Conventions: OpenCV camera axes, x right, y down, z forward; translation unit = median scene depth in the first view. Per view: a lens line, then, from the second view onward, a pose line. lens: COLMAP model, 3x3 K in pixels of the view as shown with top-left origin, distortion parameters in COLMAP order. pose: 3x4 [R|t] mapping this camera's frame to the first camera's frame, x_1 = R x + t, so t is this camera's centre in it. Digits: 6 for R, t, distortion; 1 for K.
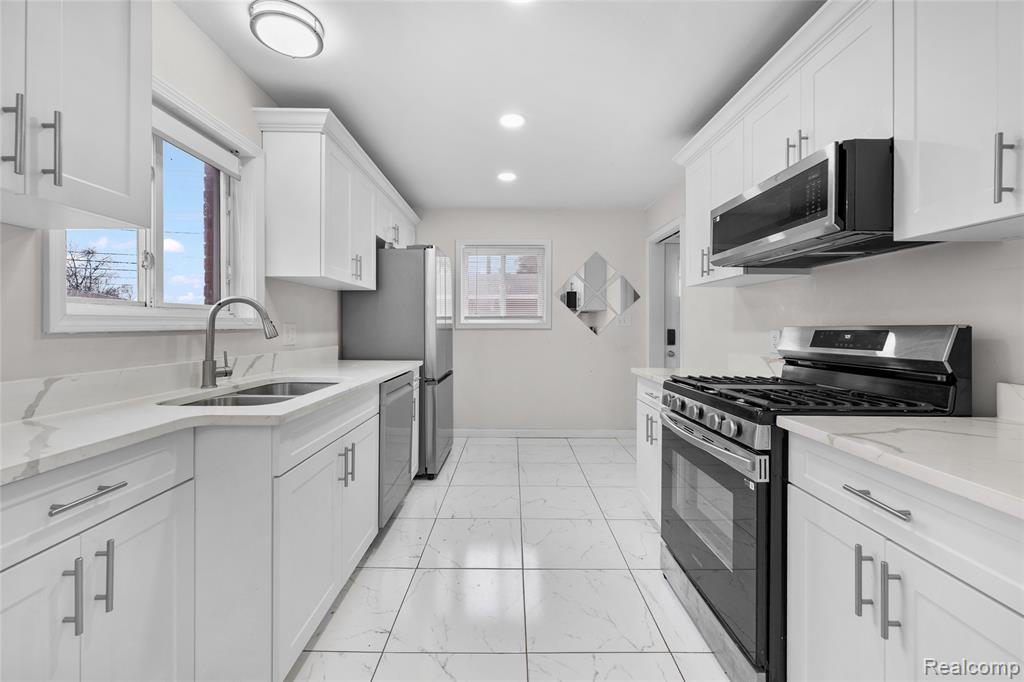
lens RADIAL K [[413.1, 0, 510.8], [0, 413.1, 325.4], [0, 0, 1]] dist [0.000678, 0.000057]
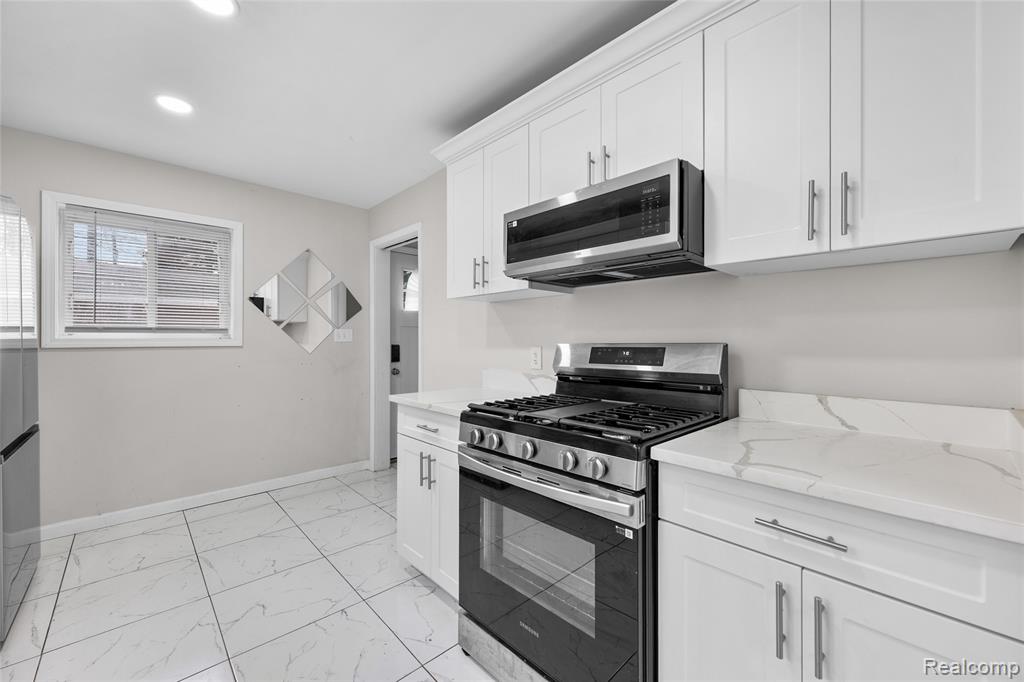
lens RADIAL K [[407.3, 0, 512.0], [0, 407.3, 341.0], [0, 0, 1]] dist [-0.000935, -0.000142]
pose [[0.727493, -0.005220, 0.686096, -0.117356], [0.001515, 0.999981, 0.006002, -0.010505], [-0.686114, -0.003327, 0.727487, 0.390078]]
